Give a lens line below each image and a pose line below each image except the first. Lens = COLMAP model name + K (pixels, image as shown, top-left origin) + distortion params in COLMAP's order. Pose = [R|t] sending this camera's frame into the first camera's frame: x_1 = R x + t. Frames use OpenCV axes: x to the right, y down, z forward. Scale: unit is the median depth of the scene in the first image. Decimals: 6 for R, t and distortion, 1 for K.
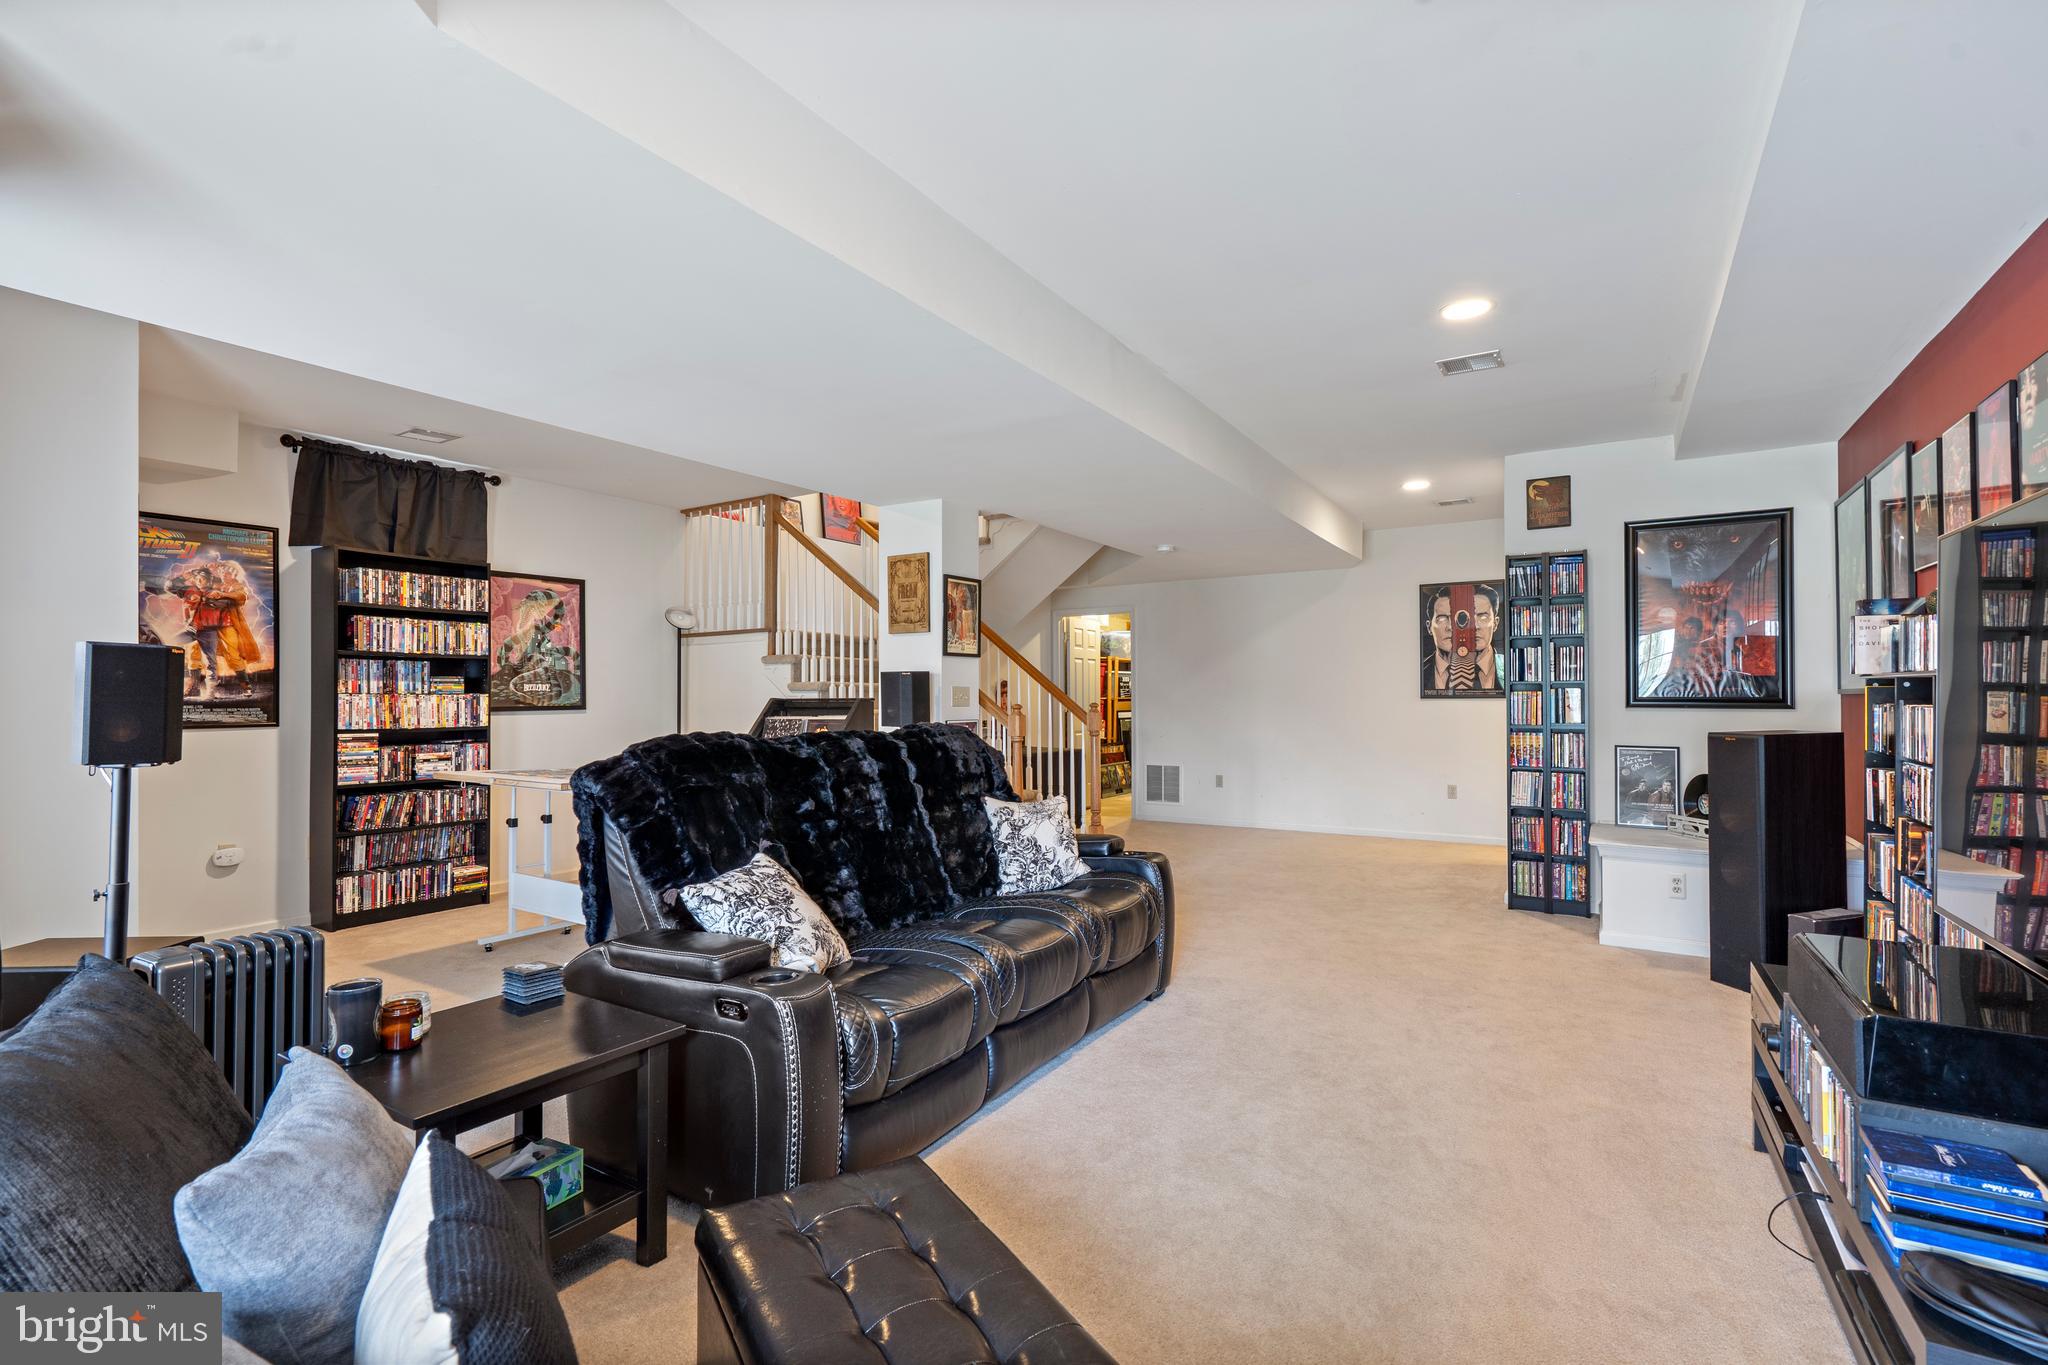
lens RADIAL K [[944.4, 0, 1025.6], [0, 944.4, 683.2], [0, 0, 1]] dist [0.000051, 0.000236]
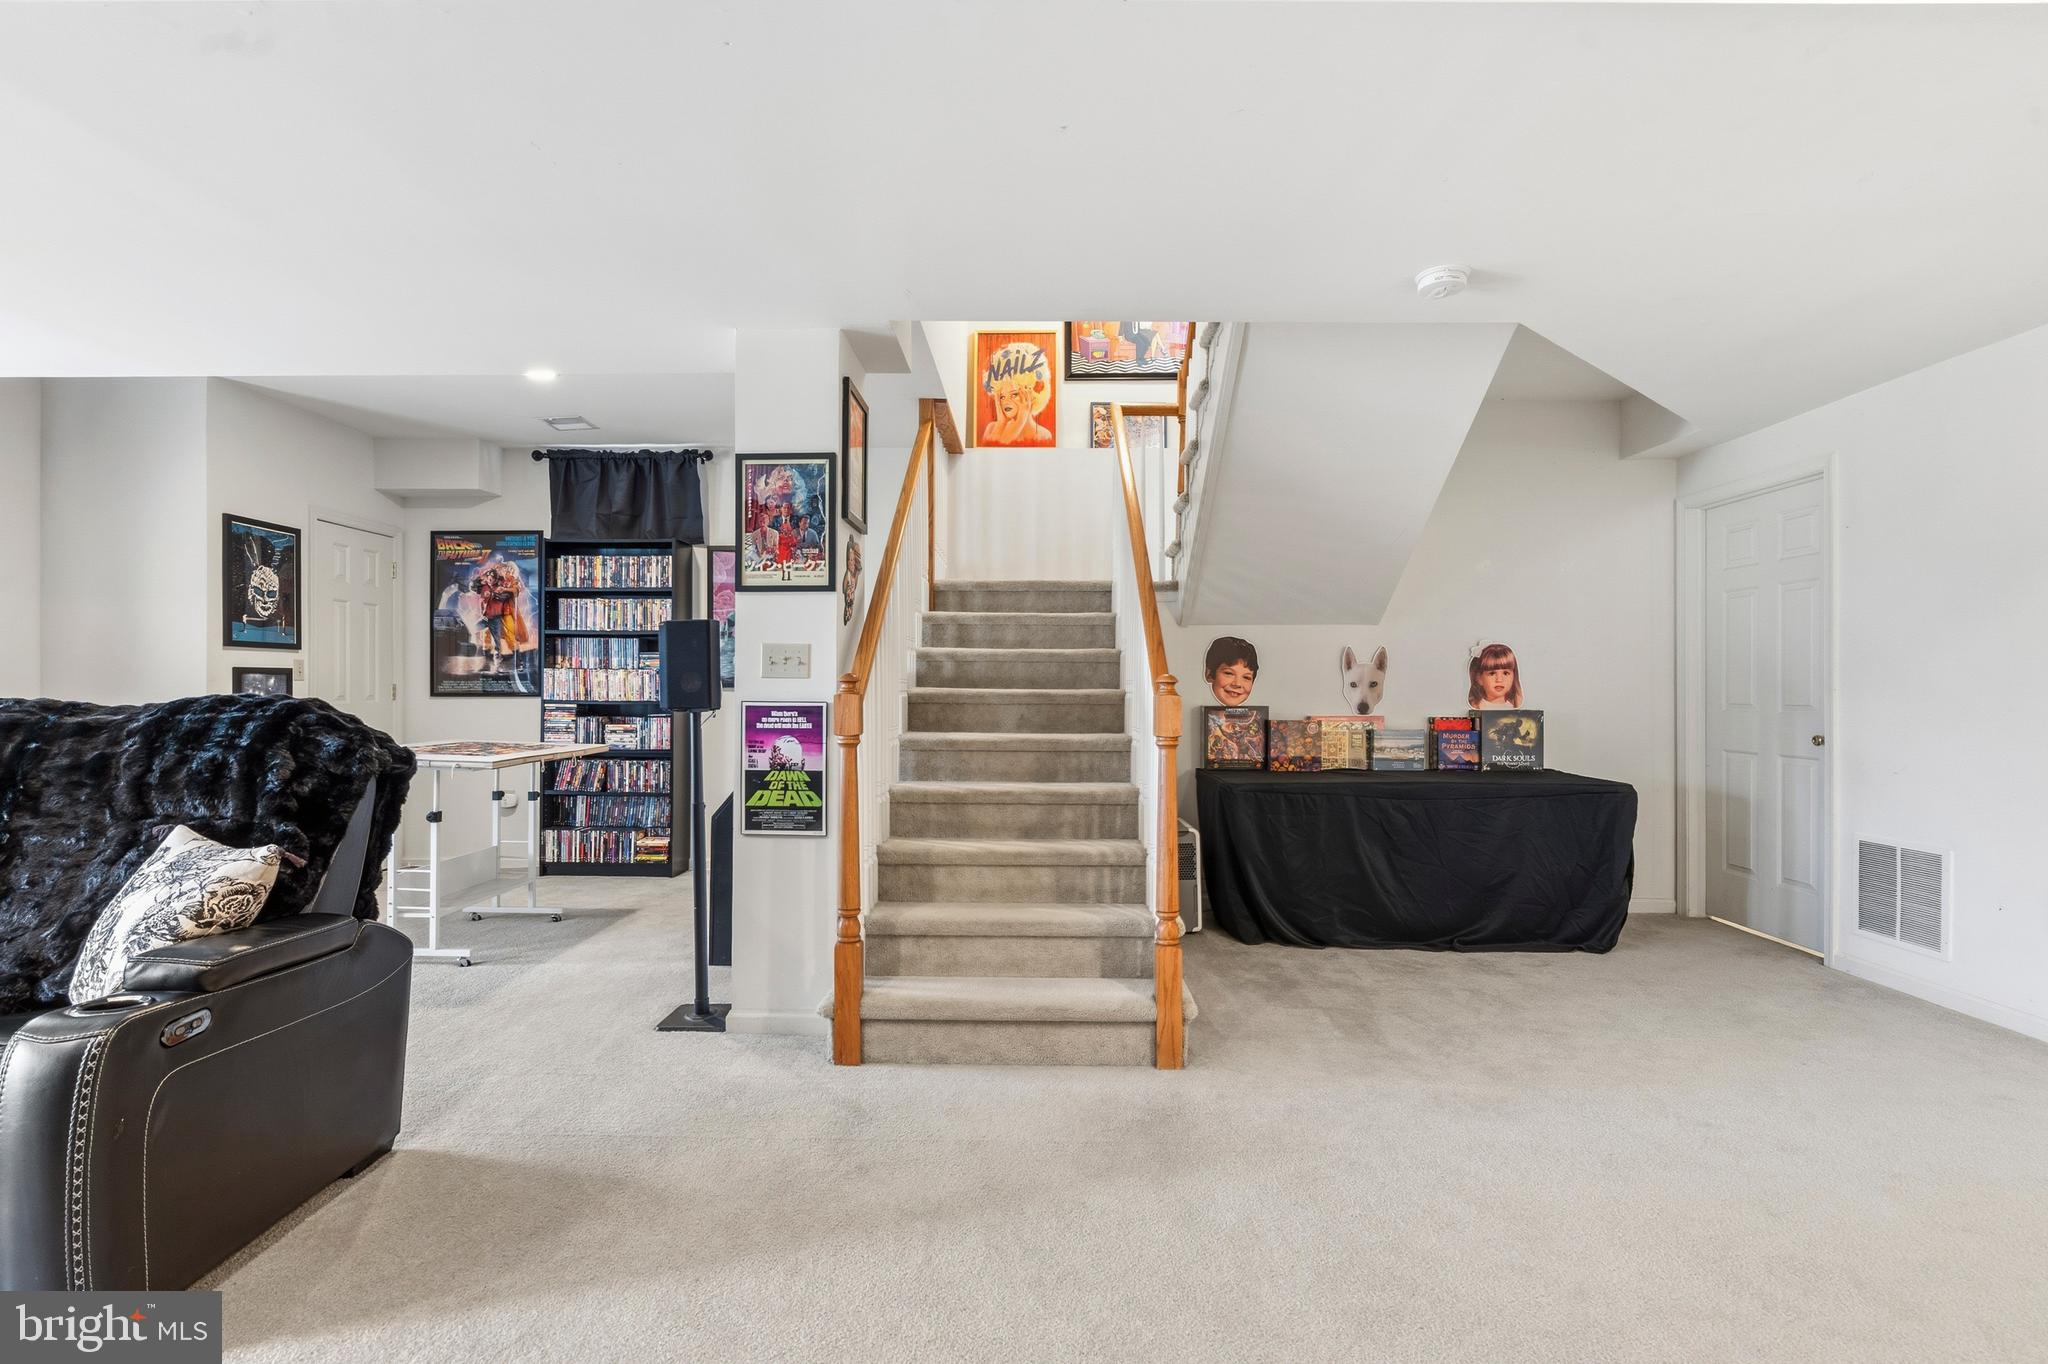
lens RADIAL K [[944.4, 0, 1023.9], [0, 944.4, 684.7], [0, 0, 1]] dist [0.000051, 0.000236]
pose [[0.515747, 0.001158, -0.856740, 0.519285], [0.006840, 0.999962, 0.005469, 0.027025], [0.856713, -0.008681, 0.515720, 0.862393]]
